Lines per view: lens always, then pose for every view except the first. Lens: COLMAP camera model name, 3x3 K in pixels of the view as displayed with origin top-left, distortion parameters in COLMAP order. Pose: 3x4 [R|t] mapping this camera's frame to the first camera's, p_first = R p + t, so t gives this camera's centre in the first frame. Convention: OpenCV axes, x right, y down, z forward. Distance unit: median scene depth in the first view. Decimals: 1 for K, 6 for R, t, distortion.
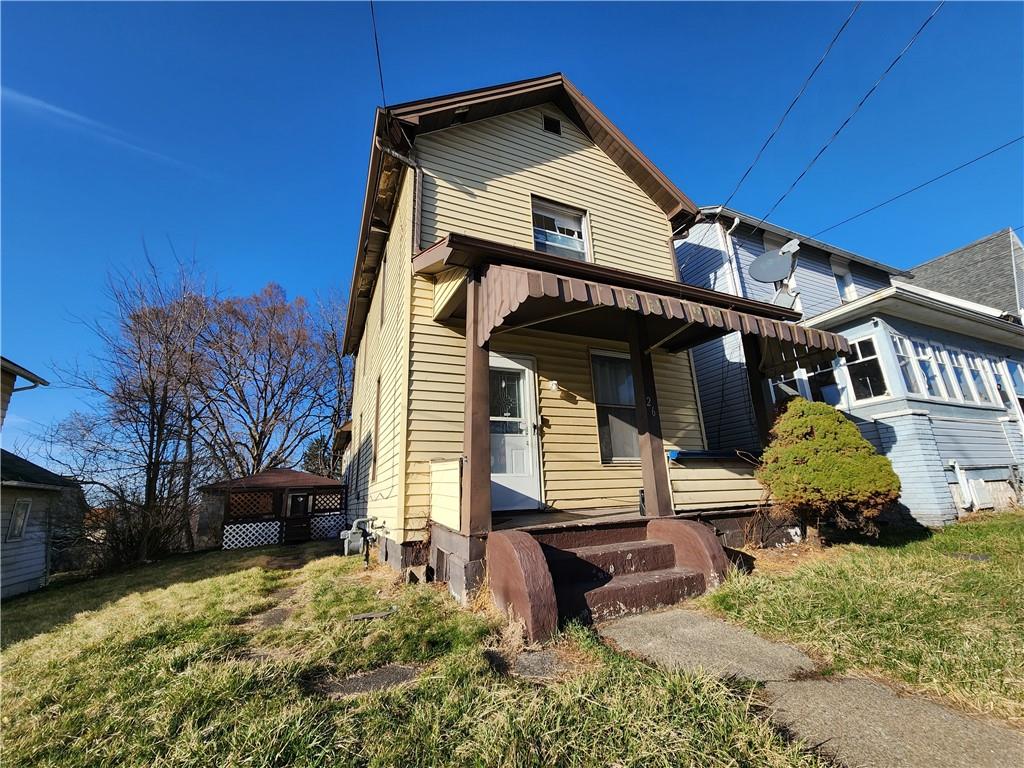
lens RADIAL K [[418.0, 0, 513.4], [0, 418.0, 383.8], [0, 0, 1]] dist [0.001625, 0.000174]
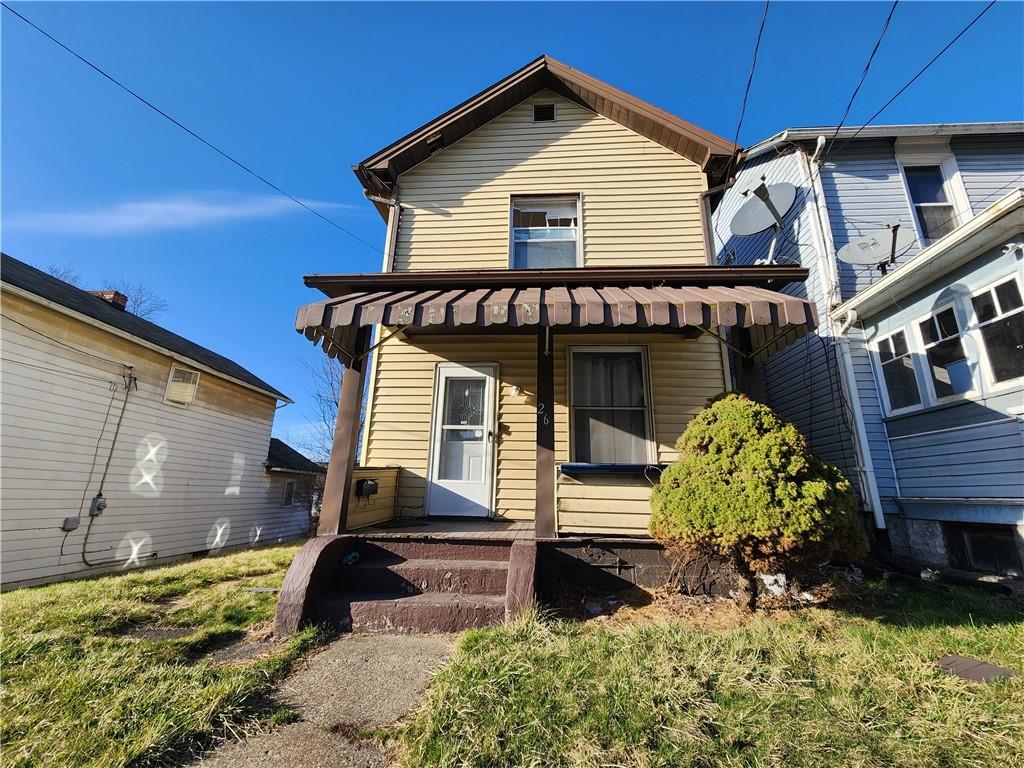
lens RADIAL K [[418.0, 0, 513.1], [0, 418.0, 383.6], [0, 0, 1]] dist [0.001625, 0.000174]
pose [[0.877704, -0.065424, -0.474716, 0.494445], [0.071240, 0.997443, -0.005750, -0.006633], [0.473878, -0.028772, 0.880120, 0.129224]]
